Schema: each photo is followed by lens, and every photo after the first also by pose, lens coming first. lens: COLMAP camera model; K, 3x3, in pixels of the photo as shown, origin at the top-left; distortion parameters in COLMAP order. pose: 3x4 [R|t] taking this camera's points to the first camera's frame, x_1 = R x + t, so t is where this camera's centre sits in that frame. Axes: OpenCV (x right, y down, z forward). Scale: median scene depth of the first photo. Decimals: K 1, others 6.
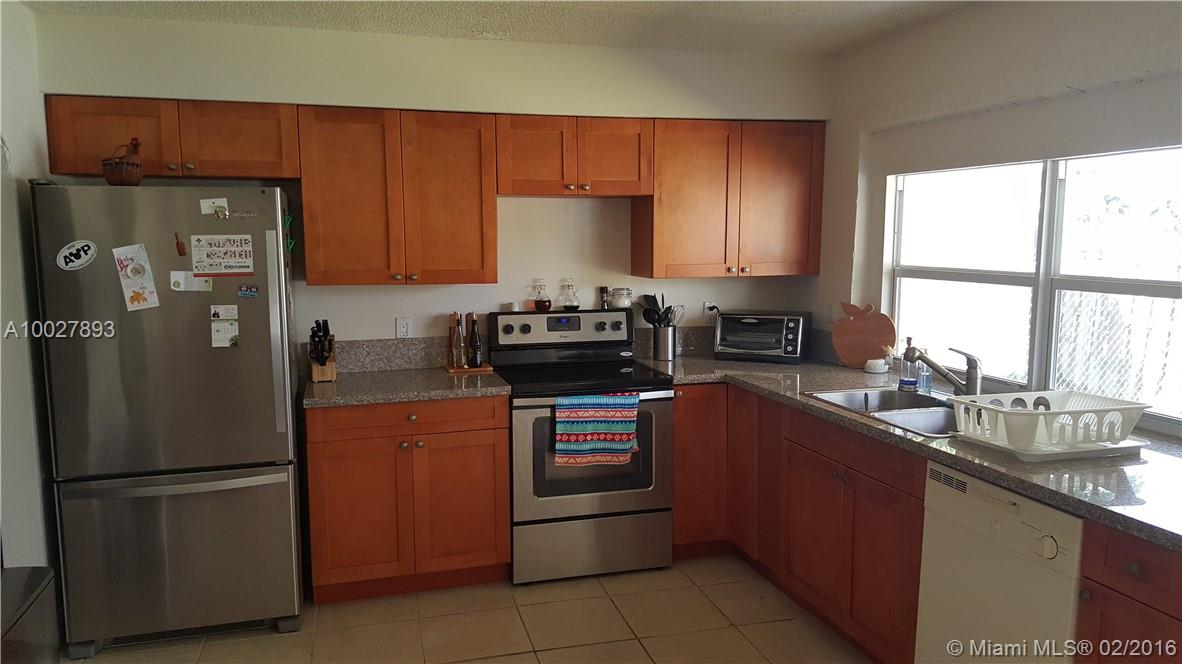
lens RADIAL K [[854.4, 0, 596.0], [0, 854.4, 350.7], [0, 0, 1]] dist [0.143897, -0.209584]
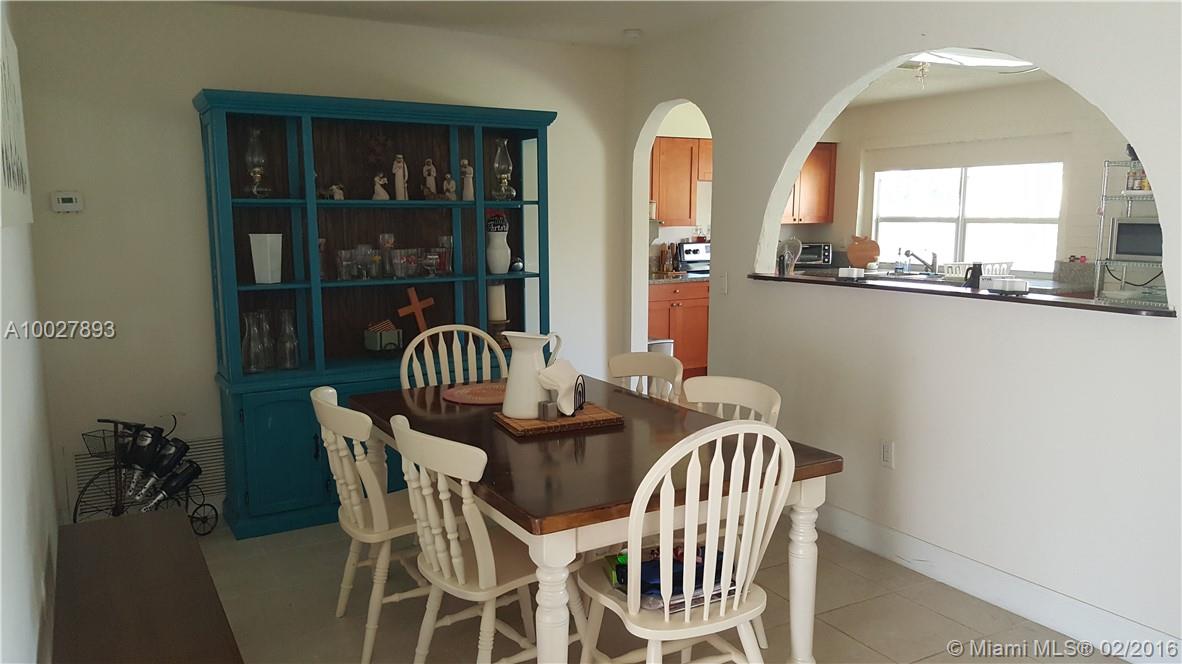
lens RADIAL K [[854.4, 0, 596.0], [0, 854.4, 350.7], [0, 0, 1]] dist [0.143897, -0.209584]
pose [[0.966706, -0.034212, 0.253593, -0.820752], [0.028650, 0.999262, 0.025595, 0.144676], [-0.254282, -0.017477, 0.966972, -0.803848]]
